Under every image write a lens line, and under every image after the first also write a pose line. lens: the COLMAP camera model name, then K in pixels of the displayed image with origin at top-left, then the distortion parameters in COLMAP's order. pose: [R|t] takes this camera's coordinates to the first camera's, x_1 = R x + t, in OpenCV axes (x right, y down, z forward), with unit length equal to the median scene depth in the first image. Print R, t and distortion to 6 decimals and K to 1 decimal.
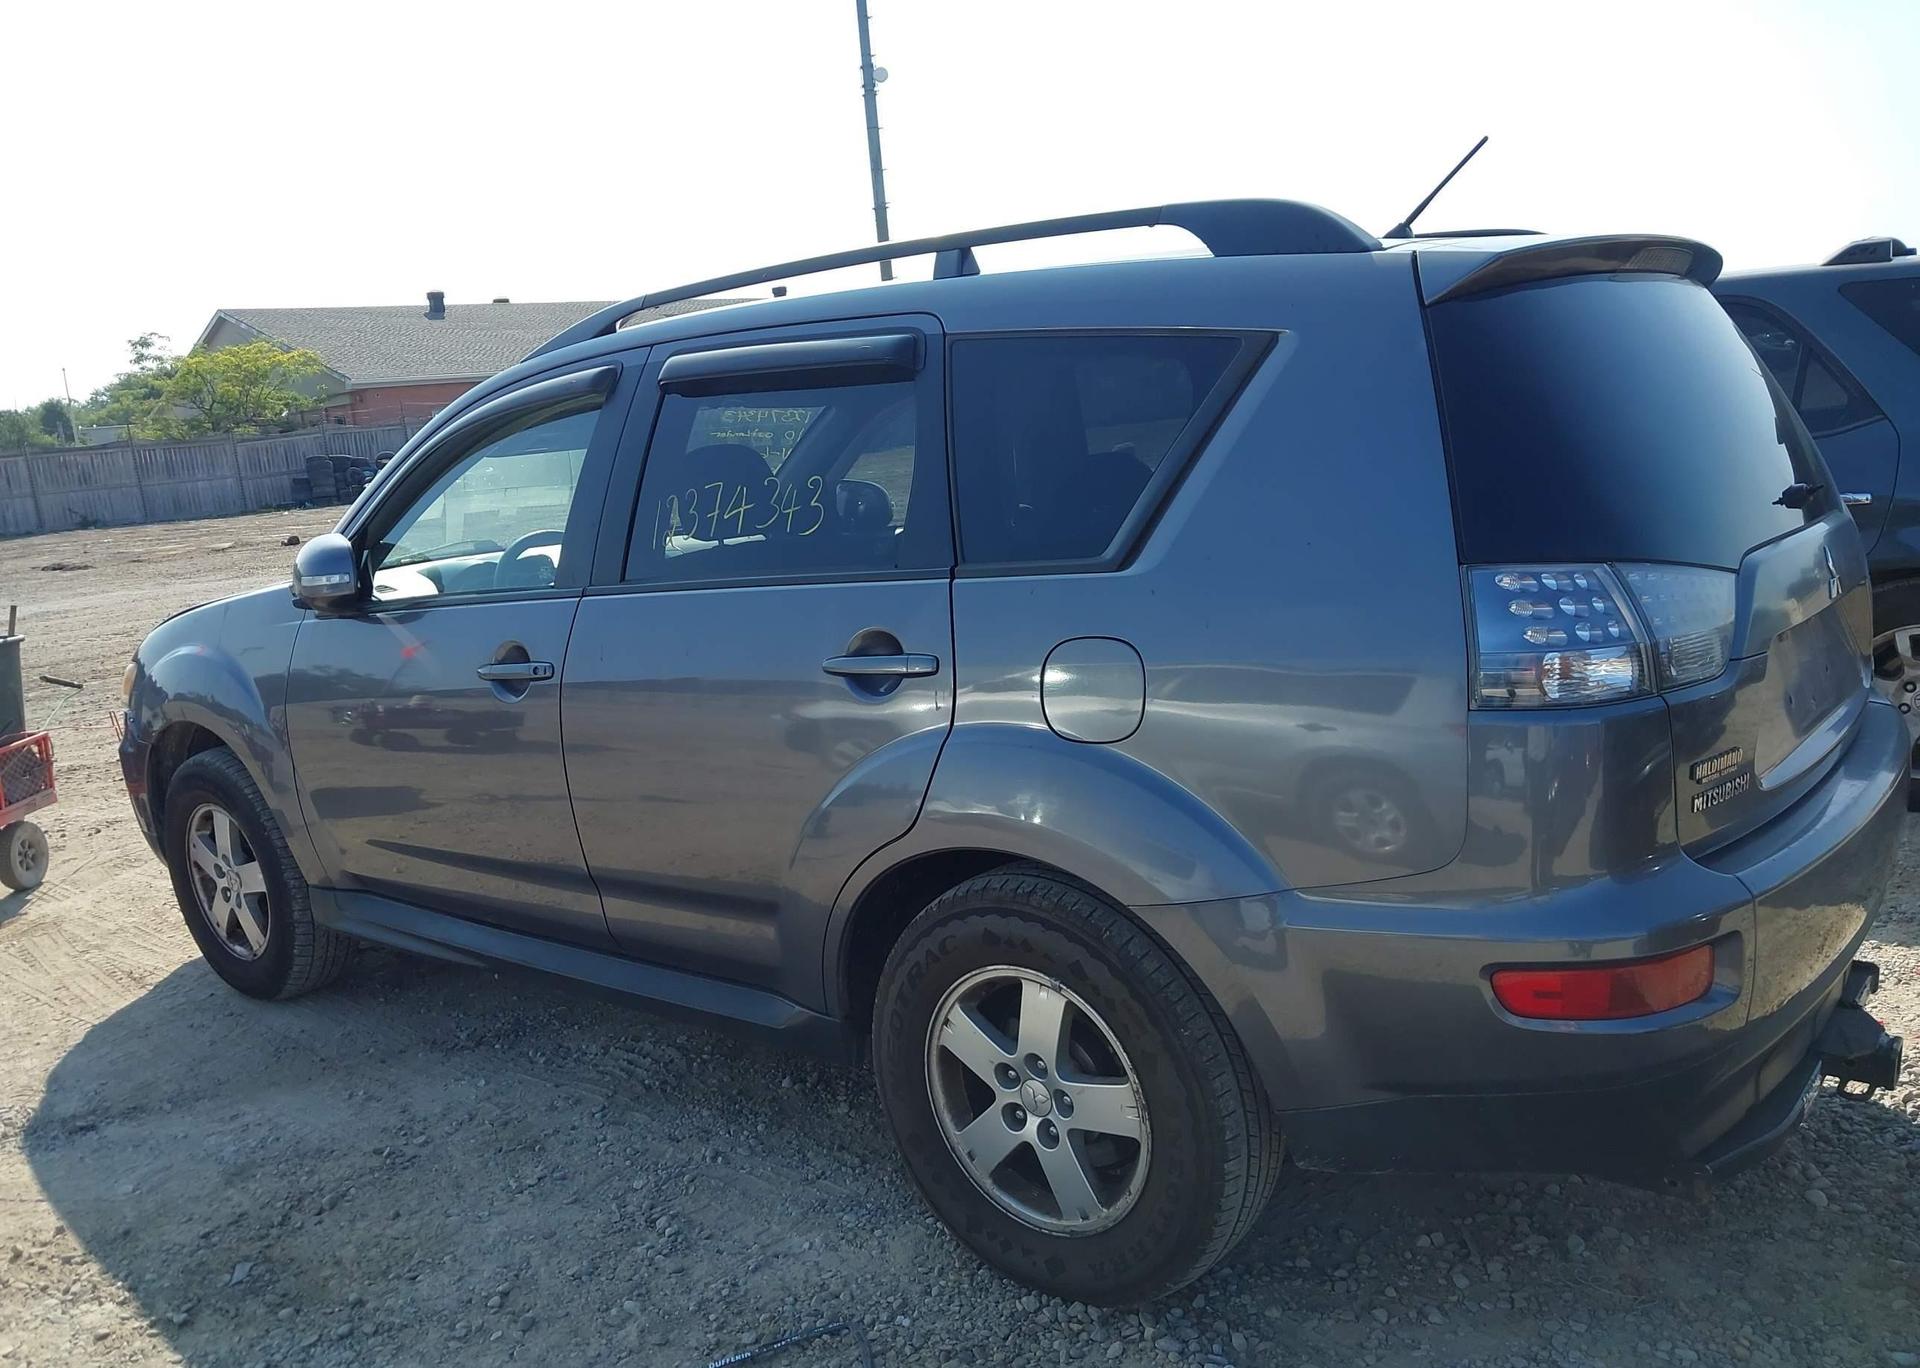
lens RADIAL K [[1521.8, 0, 919.0], [0, 1521.8, 772.3], [0, 0, 1]] dist [0.021796, -0.035188]
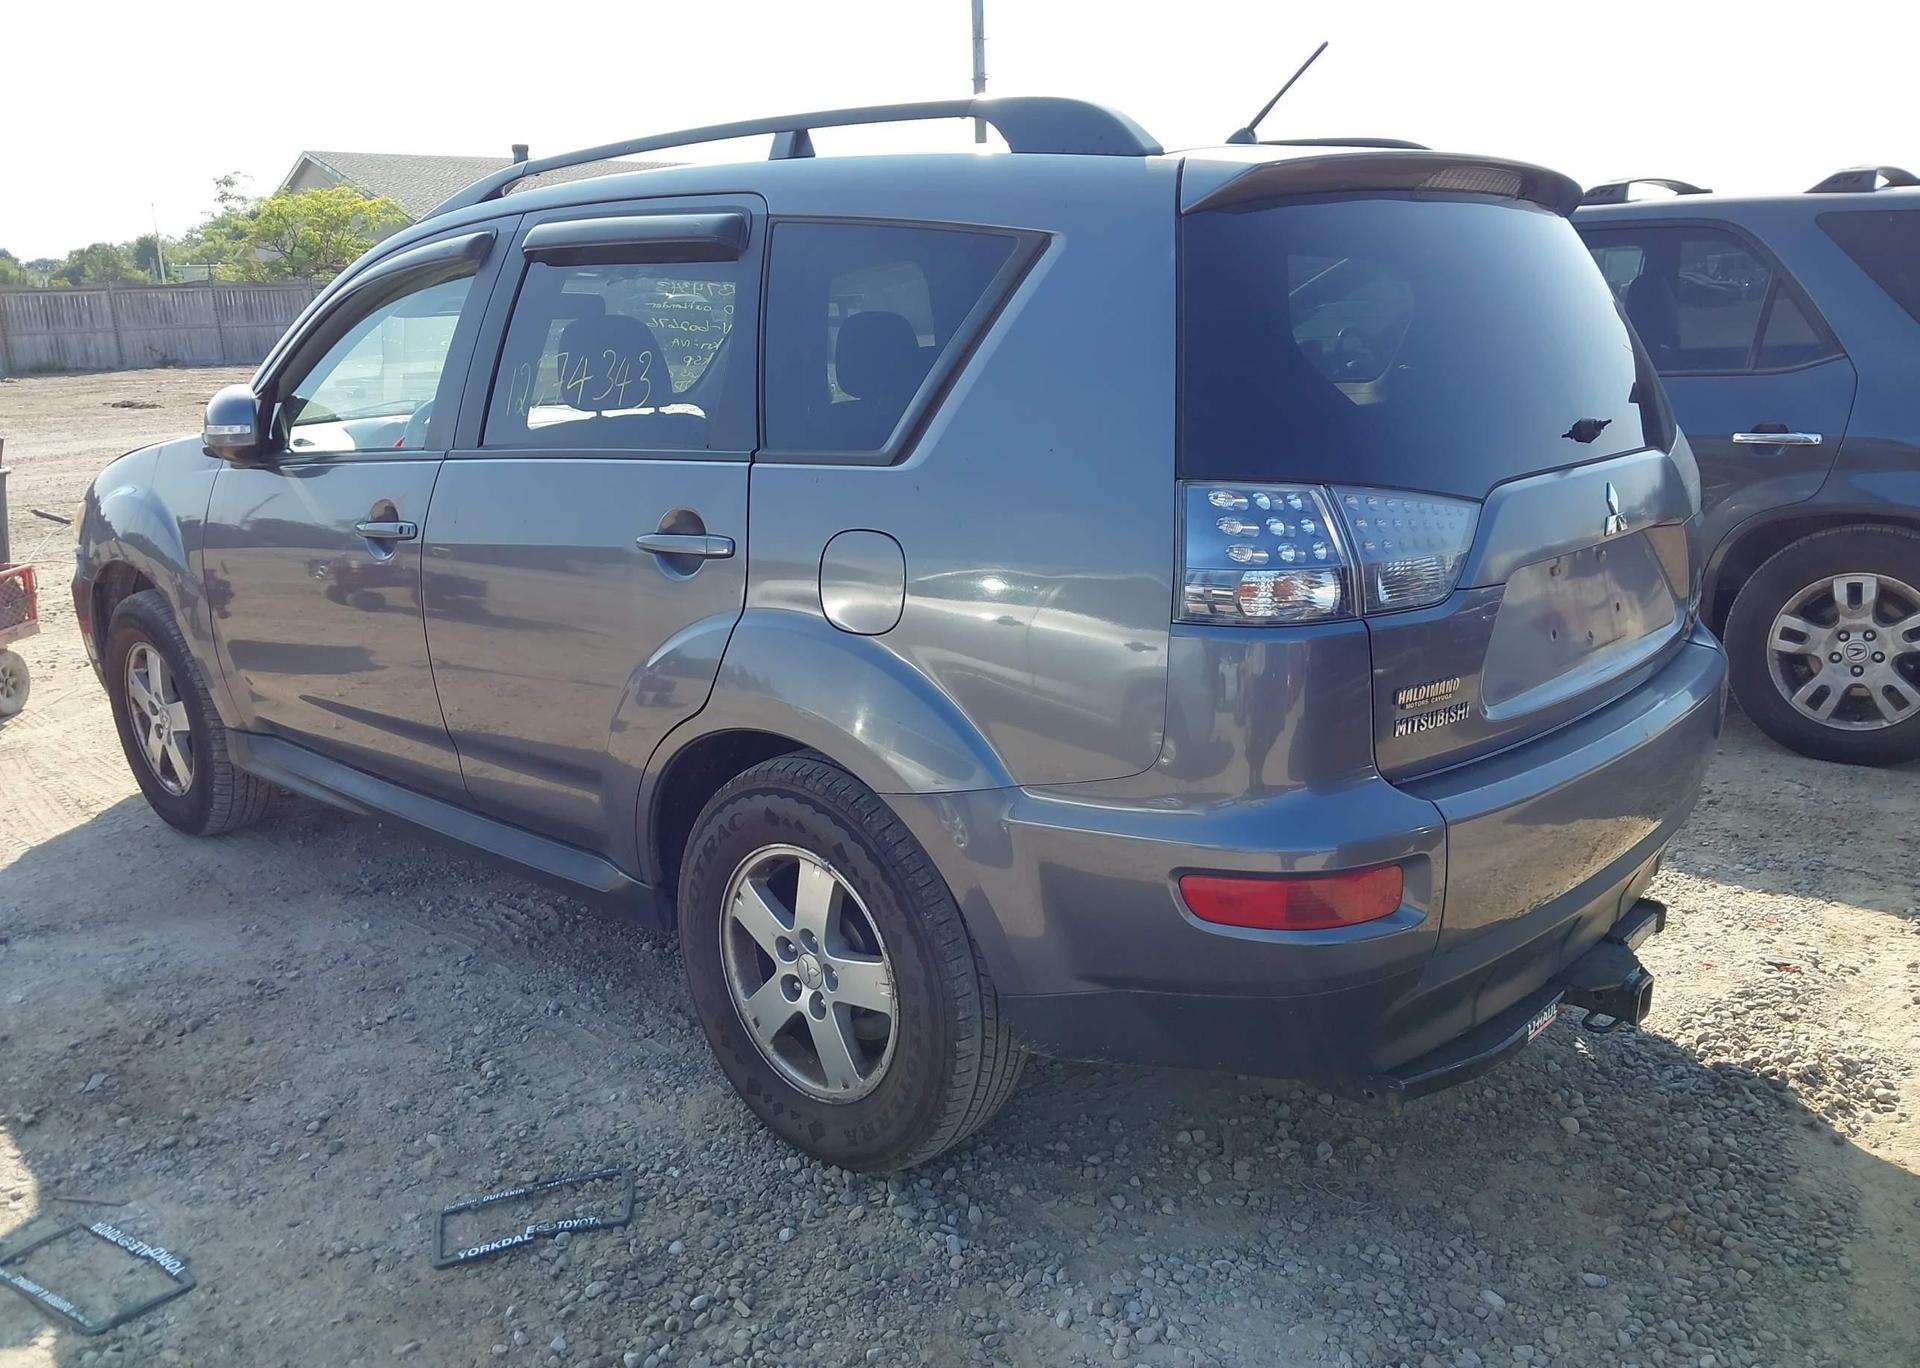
lens RADIAL K [[1521.8, 0, 906.8], [0, 1521.8, 767.3], [0, 0, 1]] dist [0.021796, -0.035188]
pose [[0.996868, 0.068130, -0.040146, 0.165466], [-0.065181, 0.995367, 0.070686, -0.003207], [0.044776, -0.067848, 0.996690, -0.022300]]
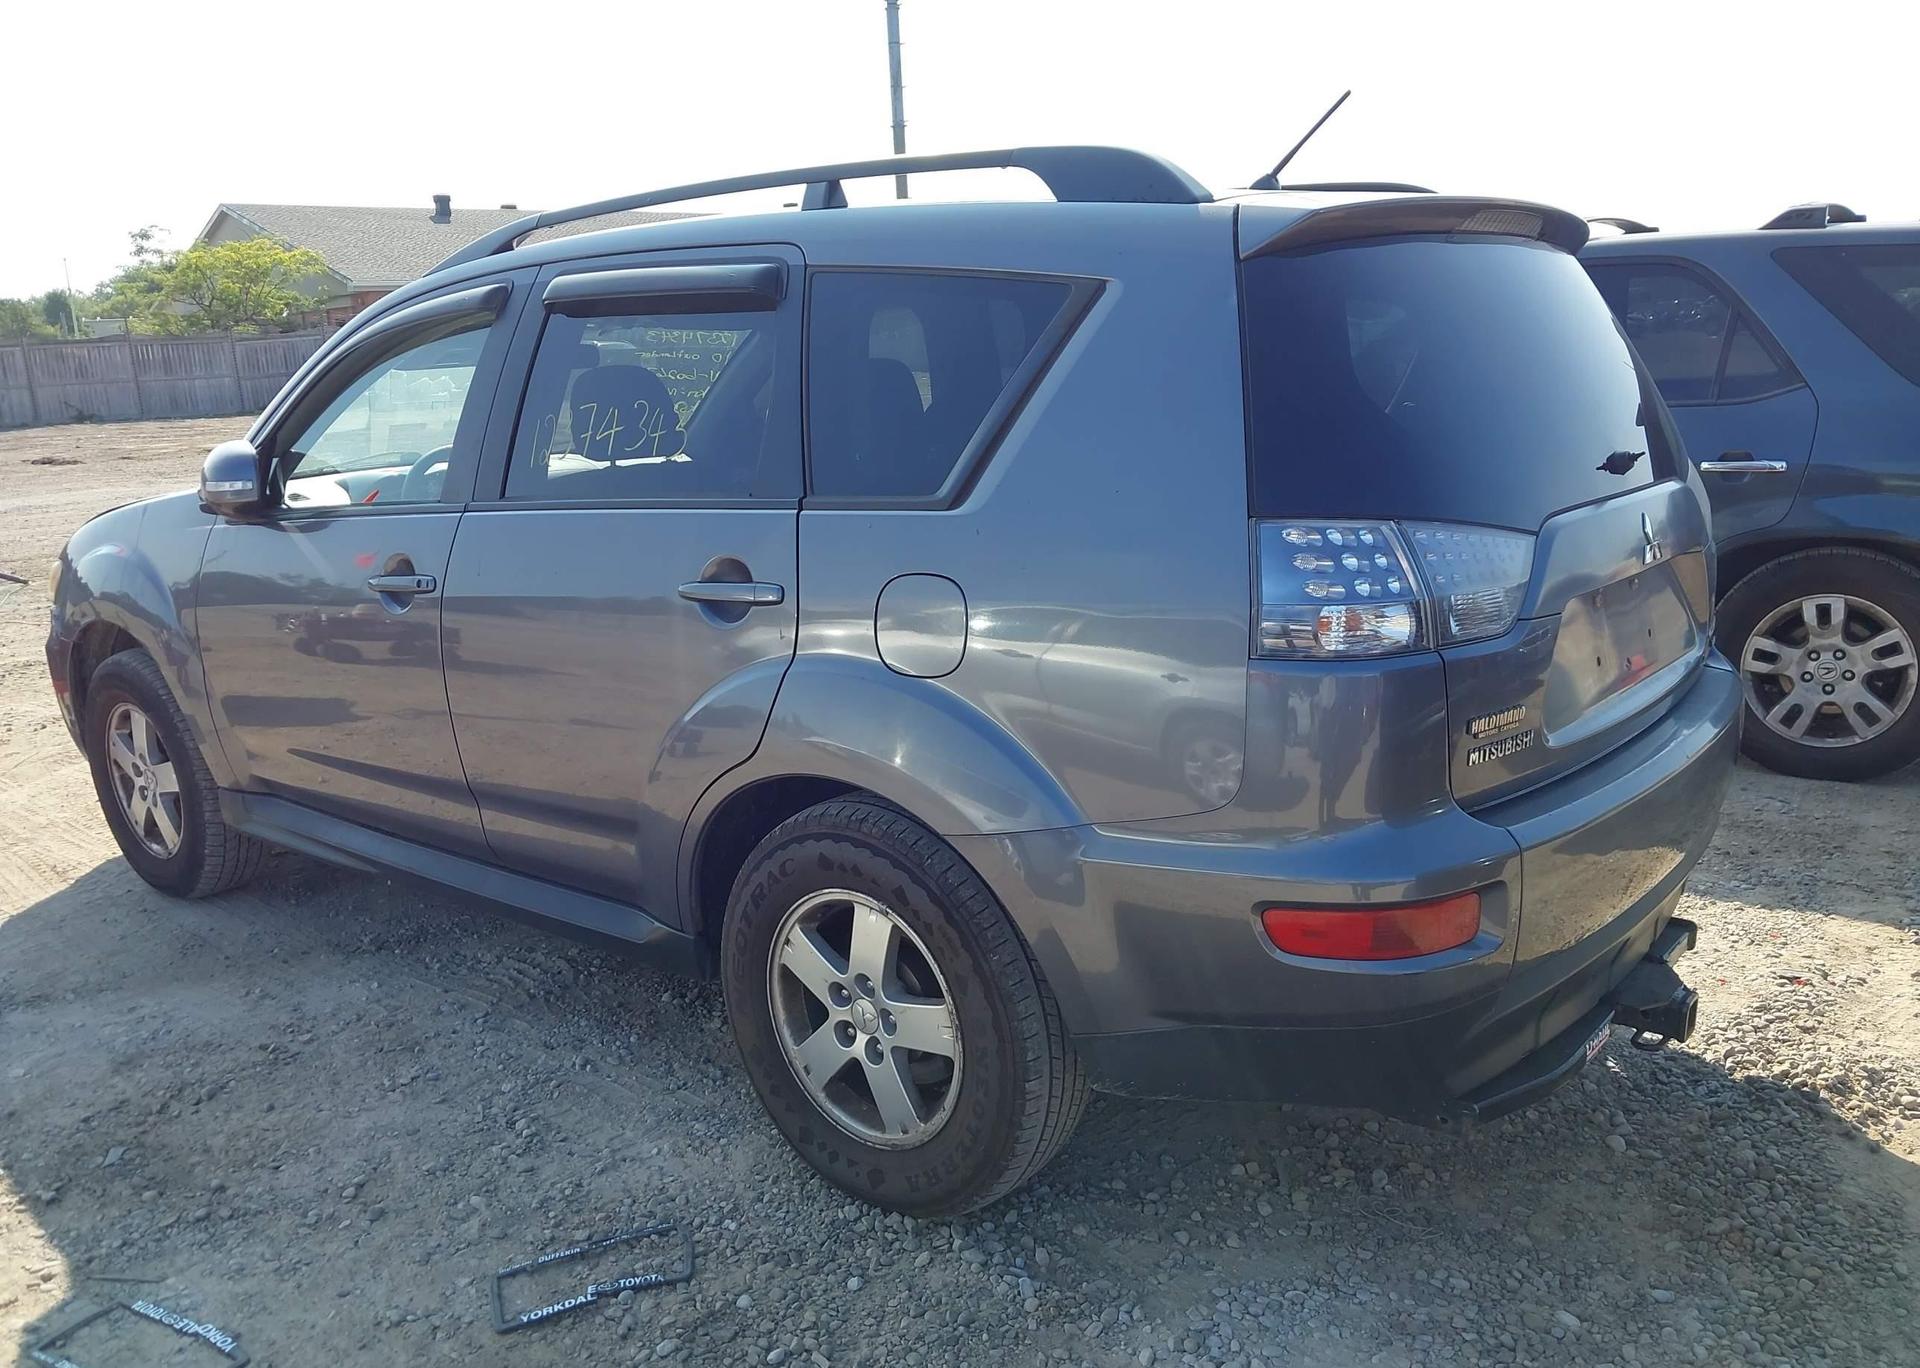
lens RADIAL K [[1521.8, 0, 913.1], [0, 1521.8, 770.7], [0, 0, 1]] dist [0.021796, -0.035188]
pose [[0.999180, 0.040433, 0.002278, 0.094903], [-0.040494, 0.998198, 0.044286, -0.000883], [-0.000483, -0.044342, 0.999016, -0.025434]]
